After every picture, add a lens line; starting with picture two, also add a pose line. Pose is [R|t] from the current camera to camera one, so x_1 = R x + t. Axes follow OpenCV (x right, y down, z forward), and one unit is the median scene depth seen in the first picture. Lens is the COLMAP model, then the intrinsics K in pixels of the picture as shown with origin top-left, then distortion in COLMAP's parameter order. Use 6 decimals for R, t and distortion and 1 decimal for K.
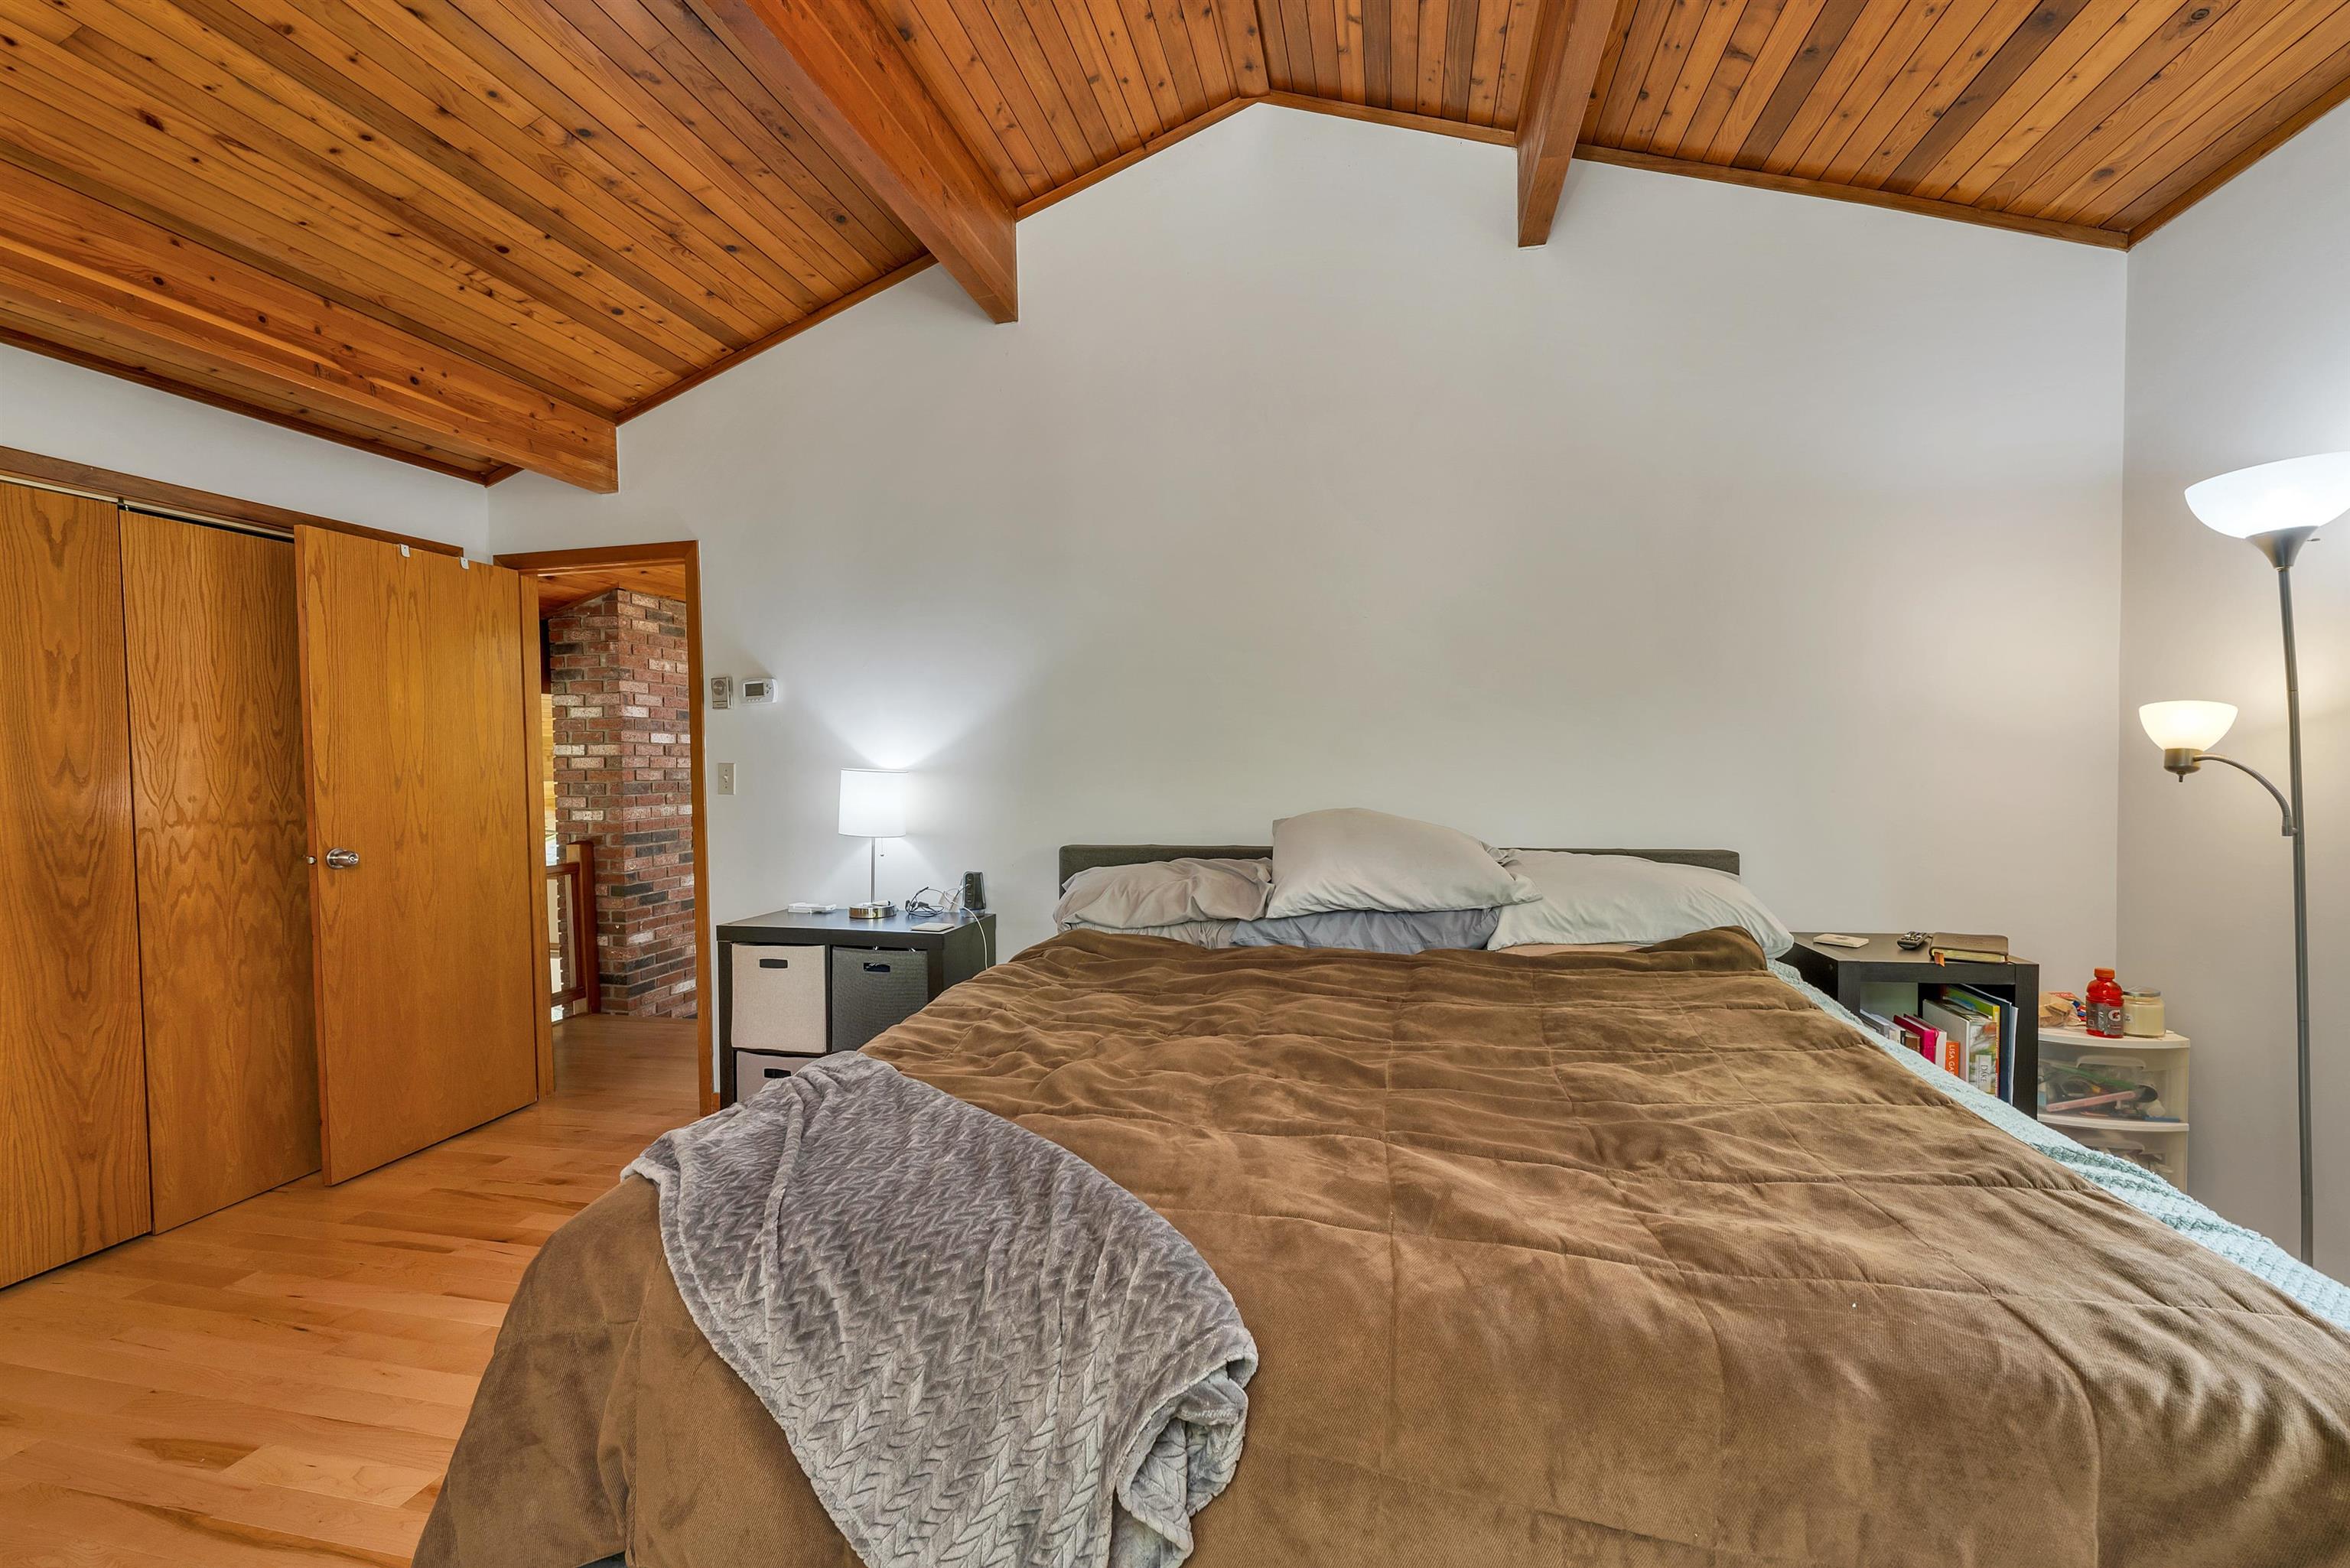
lens RADIAL K [[977.9, 0, 1171.1], [0, 977.9, 788.1], [0, 0, 1]] dist [0.000518, 0.000125]
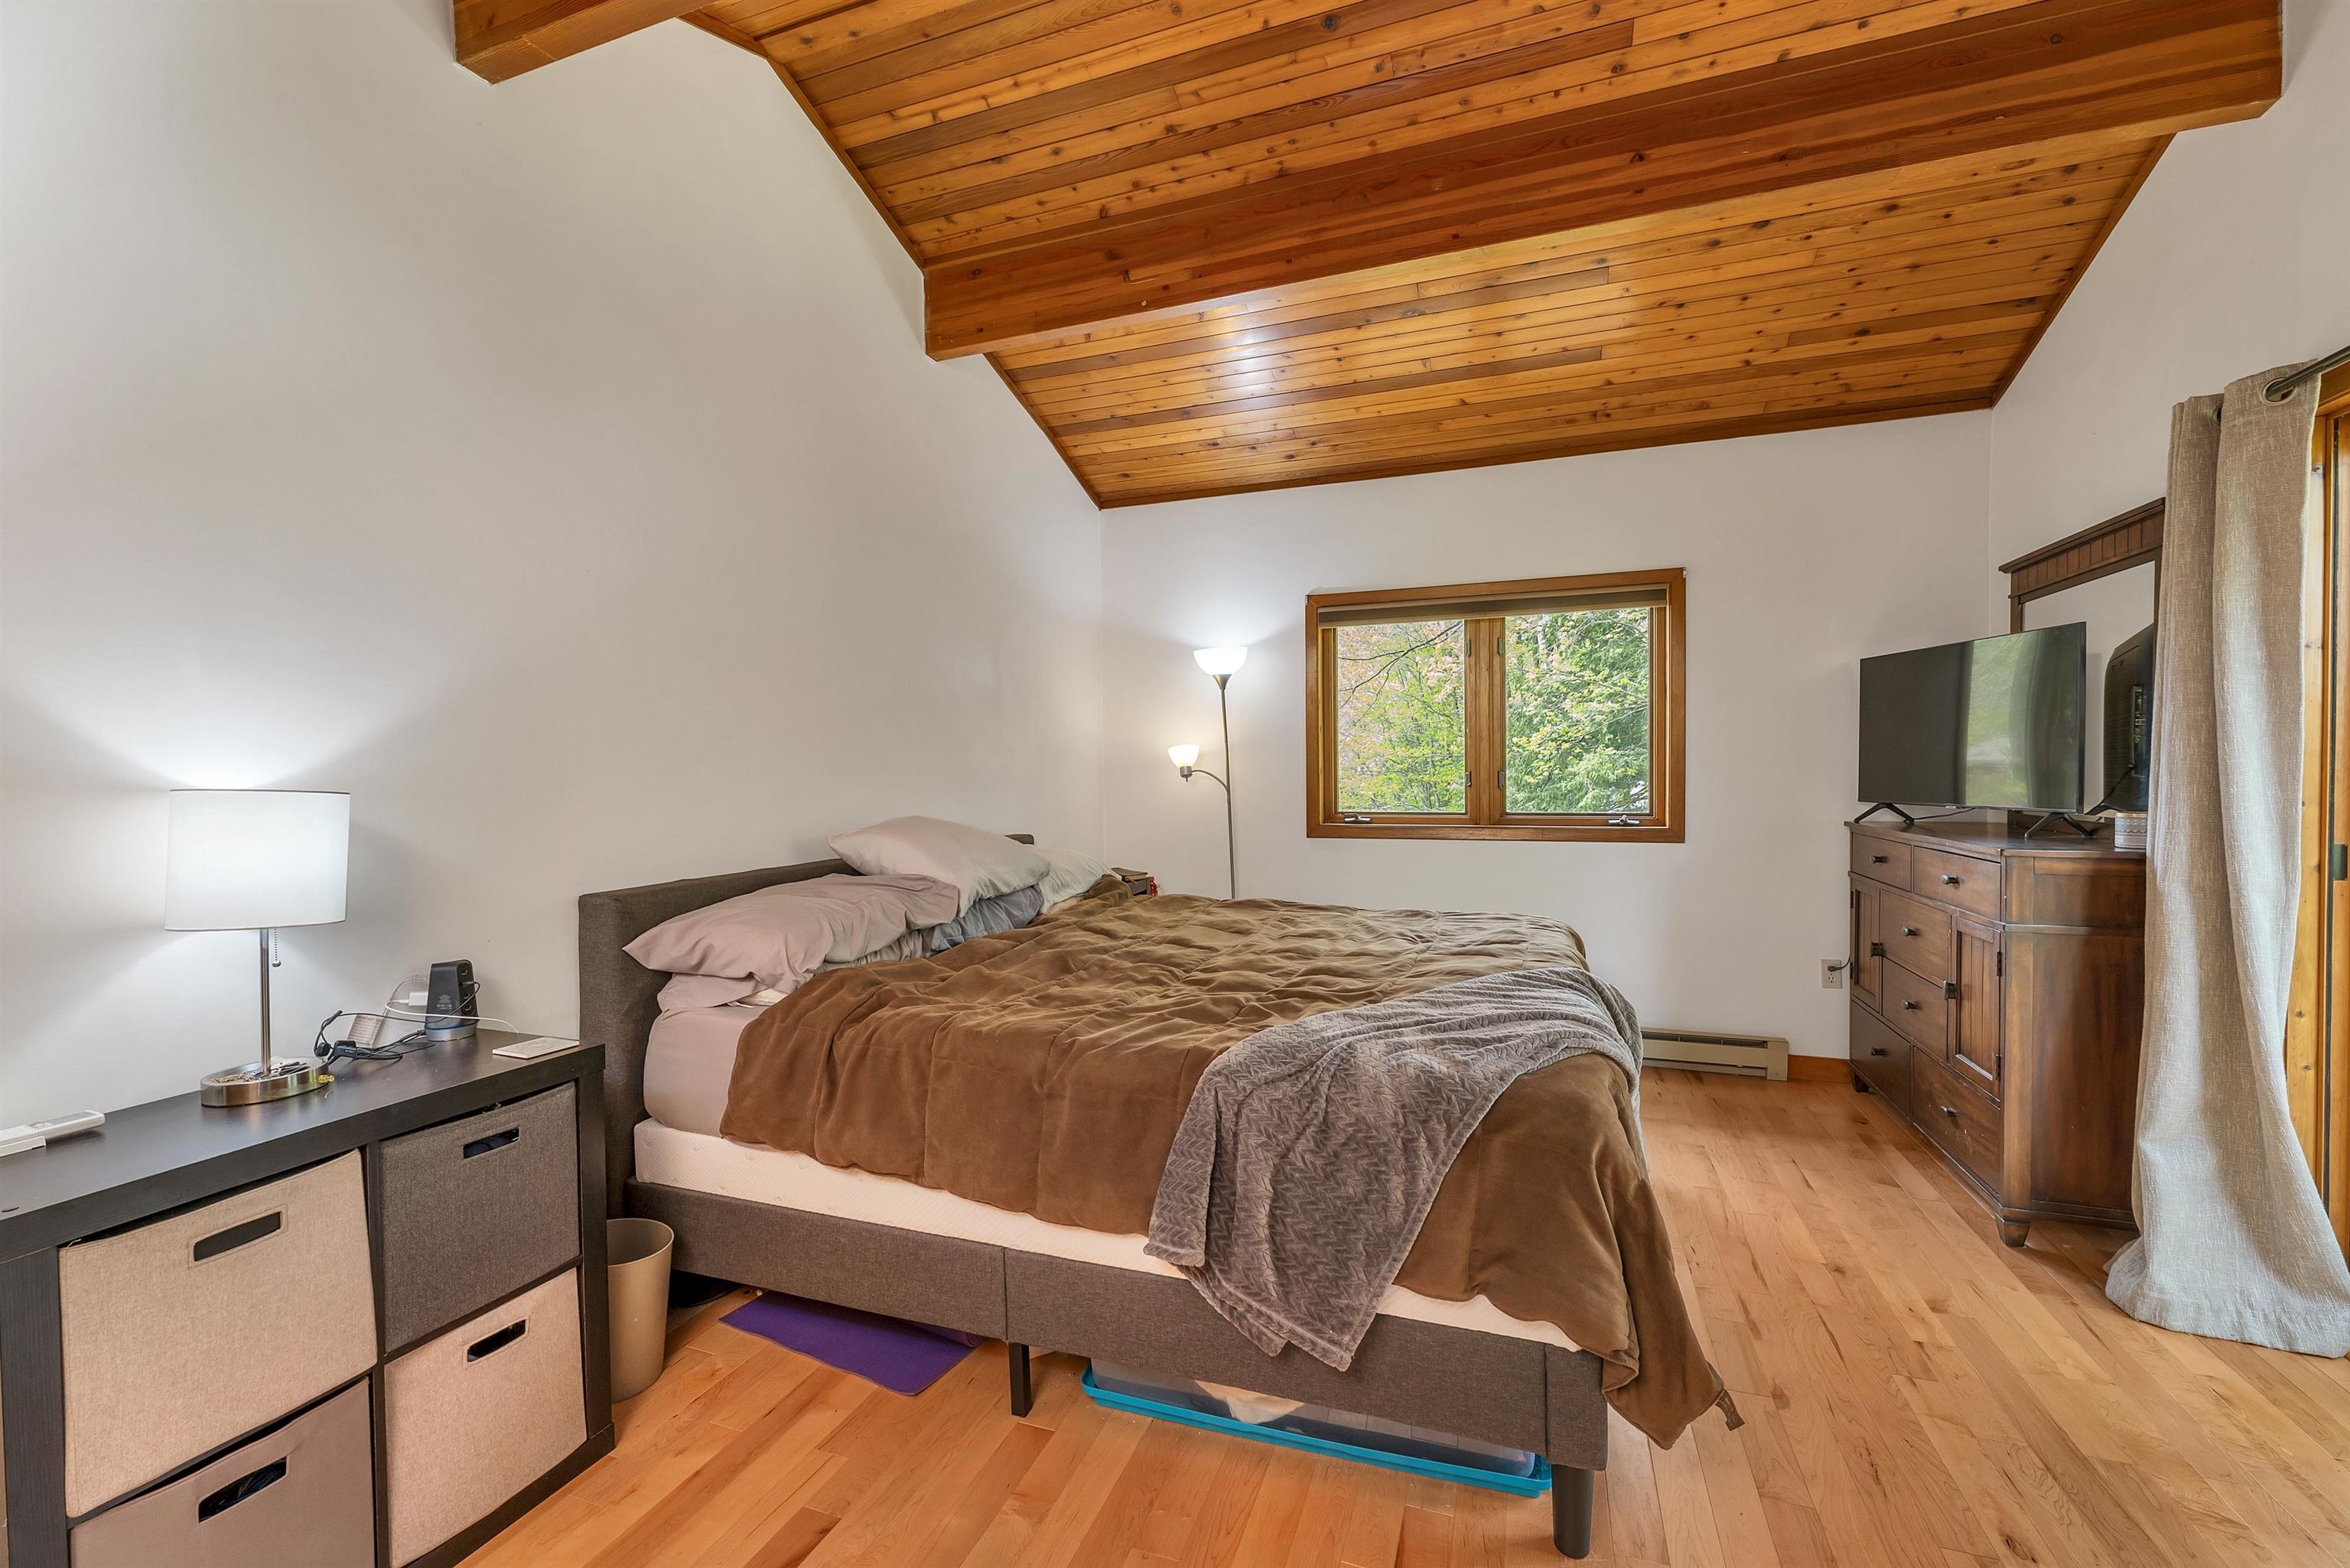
lens RADIAL K [[977.9, 0, 1171.1], [0, 977.9, 788.1], [0, 0, 1]] dist [0.000518, 0.000125]
pose [[0.131158, -0.012376, 0.991284, -0.909869], [0.038871, 0.999217, 0.007332, -0.007300], [-0.990599, 0.037571, 0.131537, 0.611700]]
